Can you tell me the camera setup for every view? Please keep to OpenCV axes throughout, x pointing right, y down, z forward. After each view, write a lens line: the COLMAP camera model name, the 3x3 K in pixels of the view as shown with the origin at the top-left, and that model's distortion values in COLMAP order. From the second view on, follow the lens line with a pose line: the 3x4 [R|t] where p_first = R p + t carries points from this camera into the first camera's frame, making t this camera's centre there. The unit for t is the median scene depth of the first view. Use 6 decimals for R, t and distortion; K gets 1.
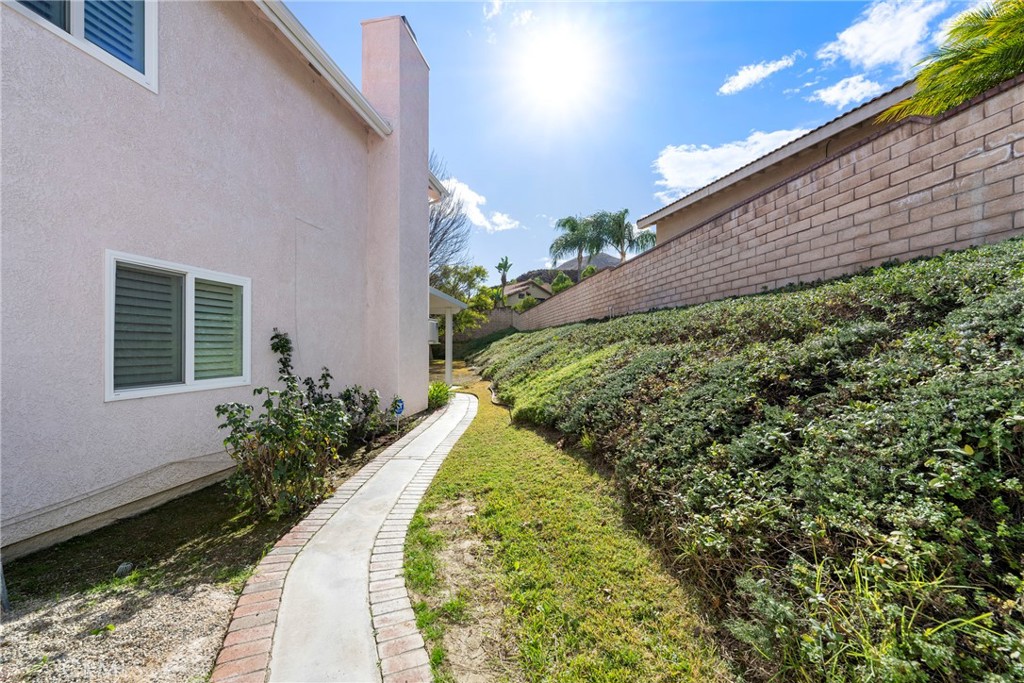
lens RADIAL K [[414.2, 0, 514.1], [0, 414.2, 346.8], [0, 0, 1]] dist [-0.006620, -0.000344]
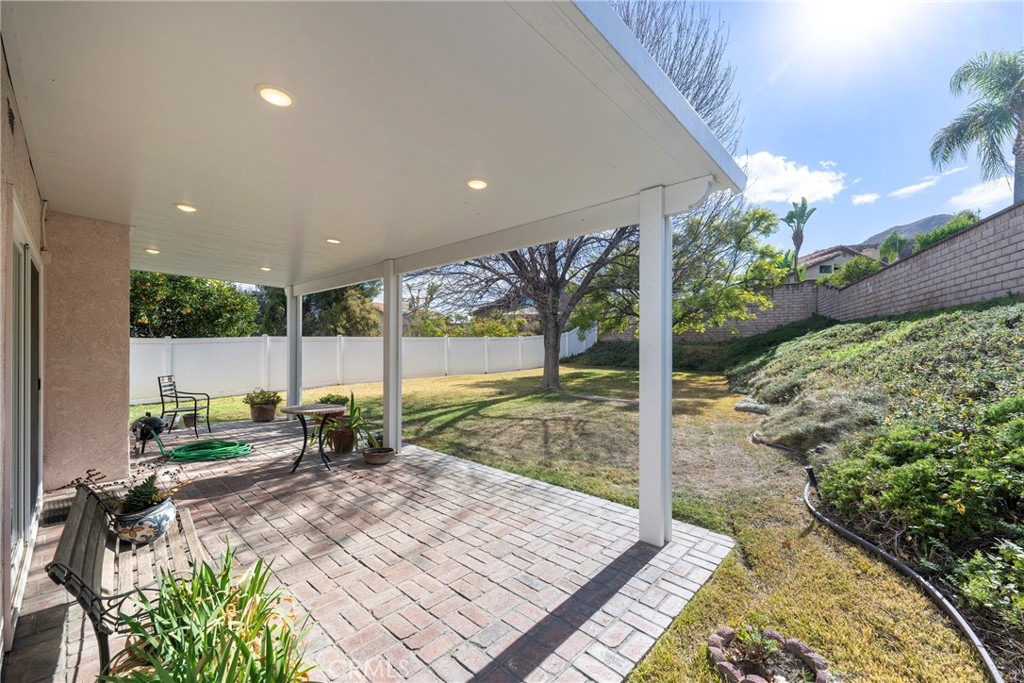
lens RADIAL K [[414.2, 0, 518.1], [0, 414.2, 345.4], [0, 0, 1]] dist [-0.006620, -0.000344]
pose [[0.829881, 0.006663, -0.557900, -0.034023], [-0.001329, 0.999949, 0.009965, -0.012861], [0.557938, -0.007528, 0.829848, 0.318350]]
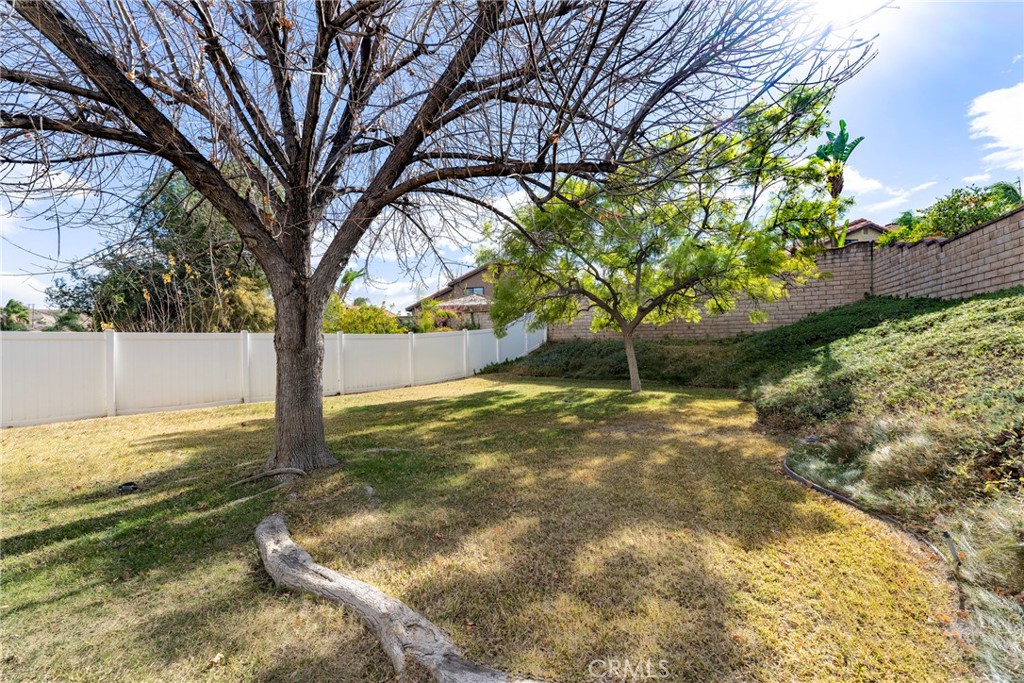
lens RADIAL K [[414.2, 0, 510.3], [0, 414.2, 345.0], [0, 0, 1]] dist [-0.006620, -0.000344]
pose [[0.833197, -0.004479, -0.552958, -0.088047], [0.008465, 0.999953, 0.004656, -0.009492], [0.552911, -0.008560, 0.833196, 0.601846]]
